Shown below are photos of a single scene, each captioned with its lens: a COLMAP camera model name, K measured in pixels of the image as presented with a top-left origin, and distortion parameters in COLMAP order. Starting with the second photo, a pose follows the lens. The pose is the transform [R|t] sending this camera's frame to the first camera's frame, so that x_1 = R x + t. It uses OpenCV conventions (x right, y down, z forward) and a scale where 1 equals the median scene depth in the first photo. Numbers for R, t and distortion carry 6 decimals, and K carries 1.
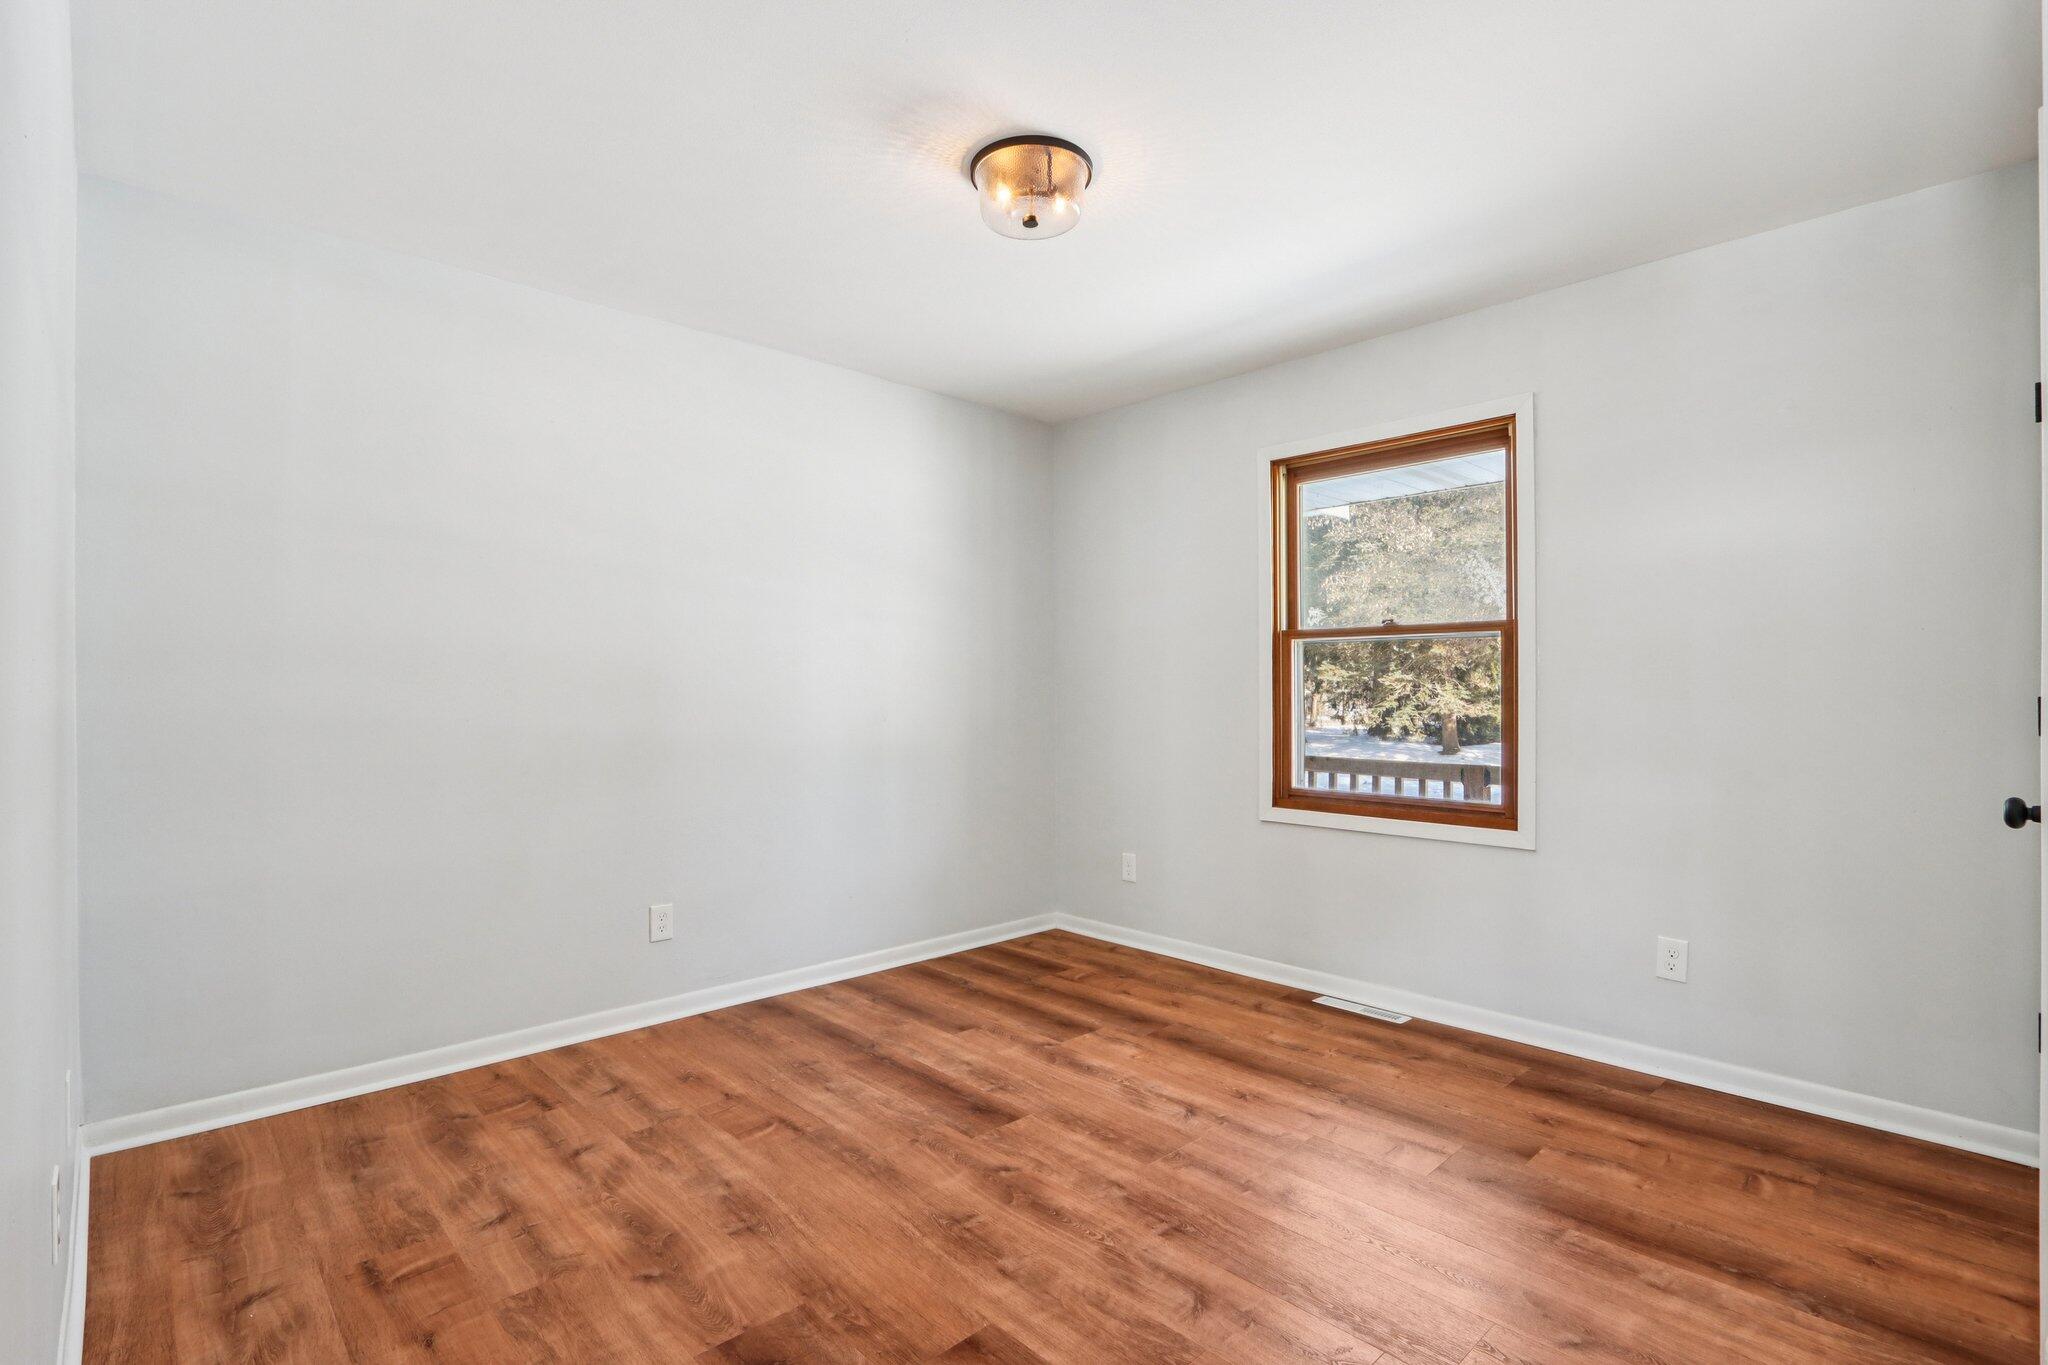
lens RADIAL K [[959.6, 0, 1024.0], [0, 959.6, 682.5], [0, 0, 1]] dist [-0.014268, 0.000420]
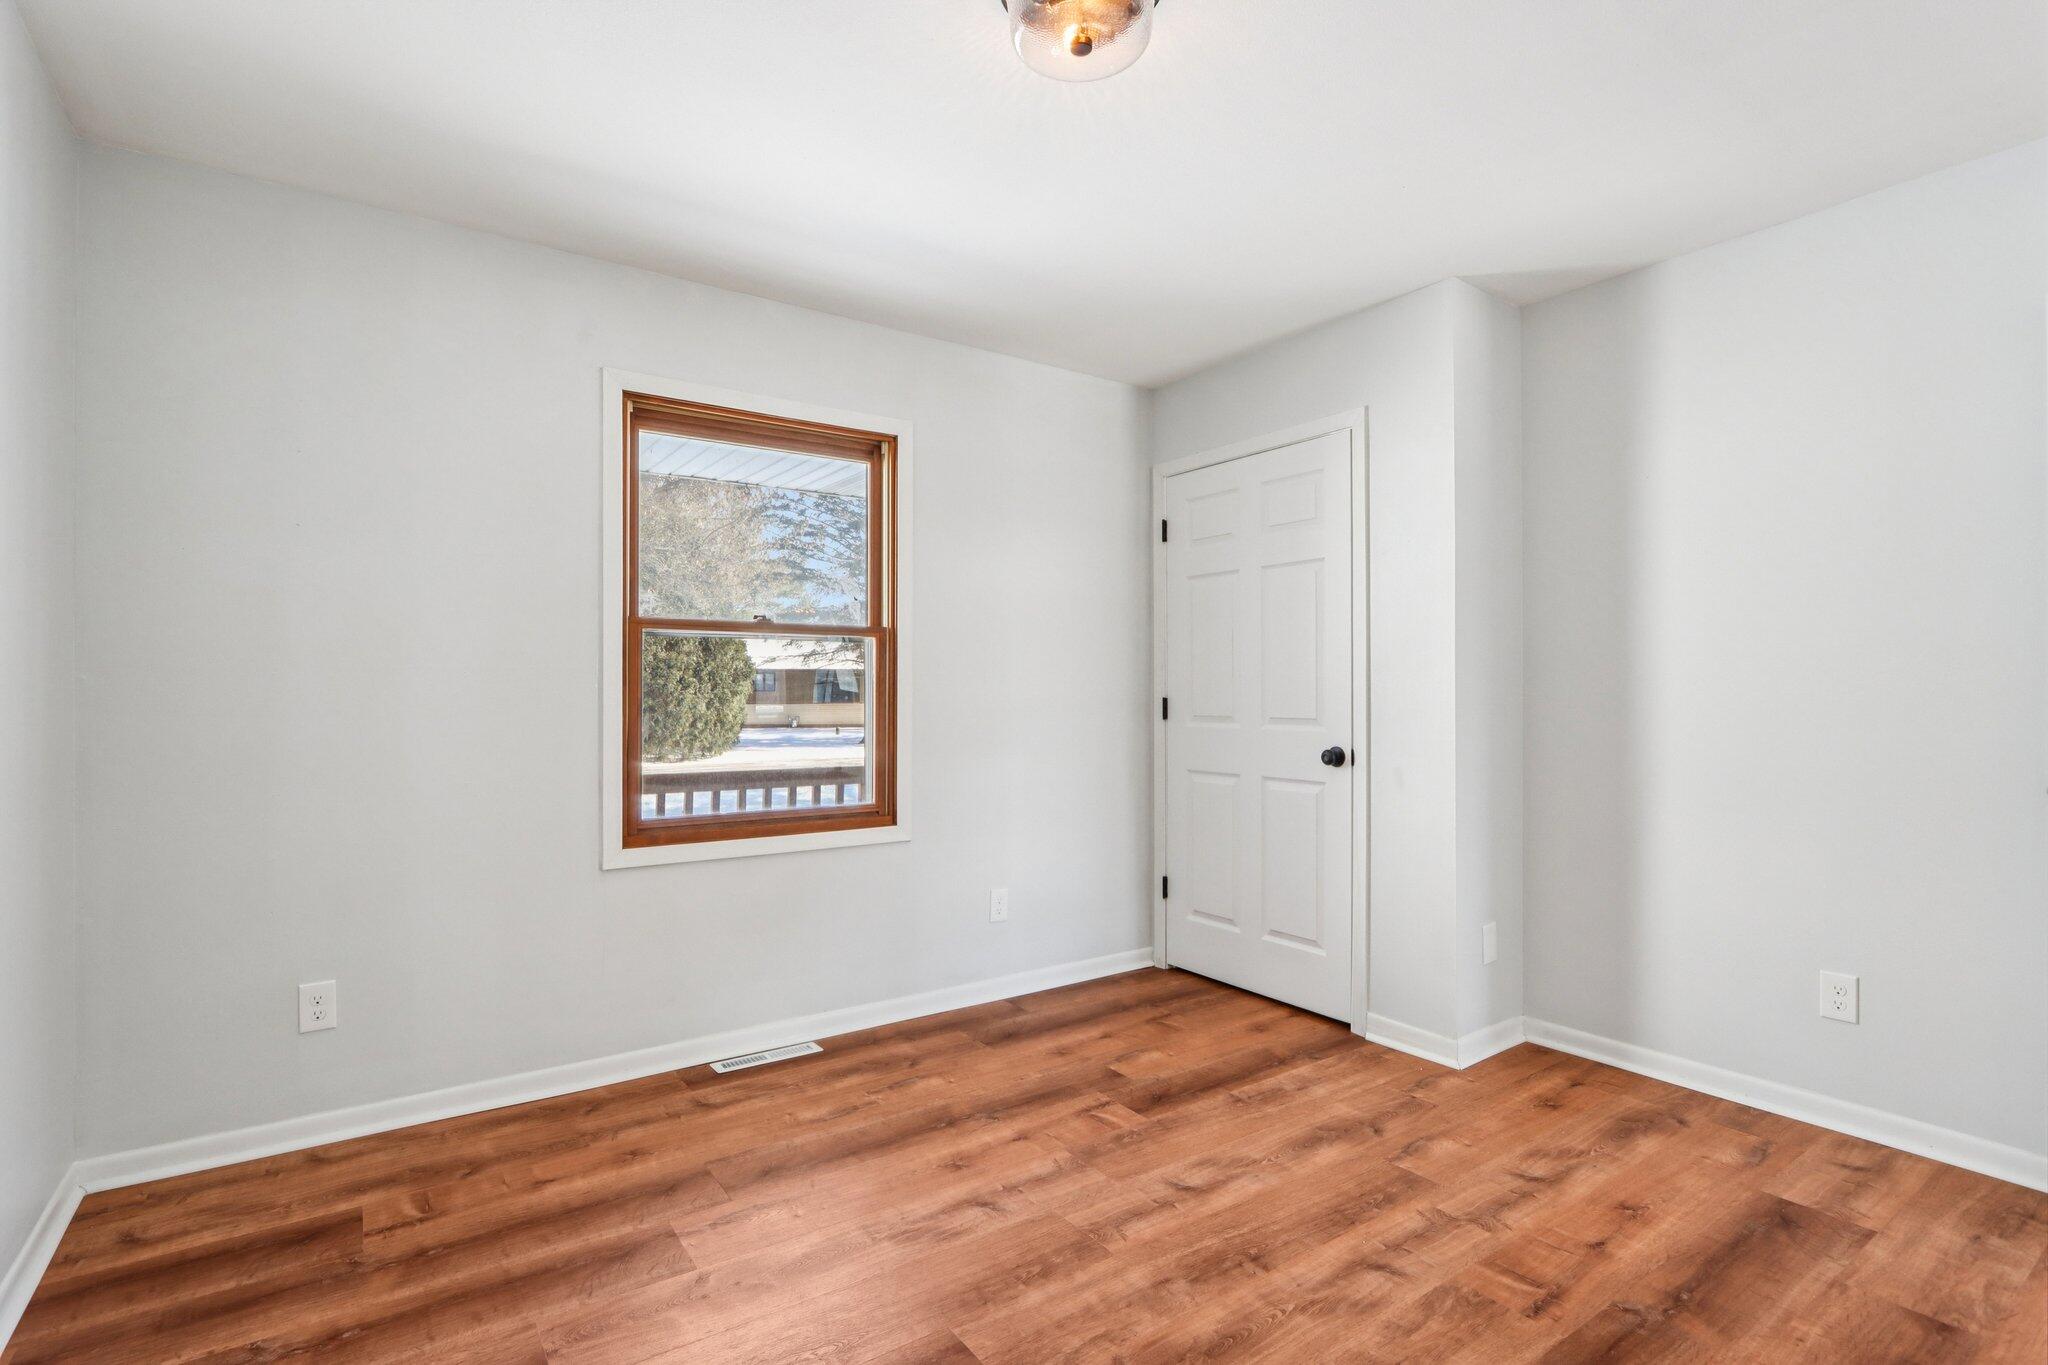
lens RADIAL K [[959.6, 0, 1024.0], [0, 959.6, 682.5], [0, 0, 1]] dist [-0.014268, 0.000420]
pose [[0.158082, 0.010149, 0.987374, -0.507896], [-0.008886, 0.999921, -0.008856, 0.003249], [-0.987386, -0.007374, 0.158160, 0.664557]]
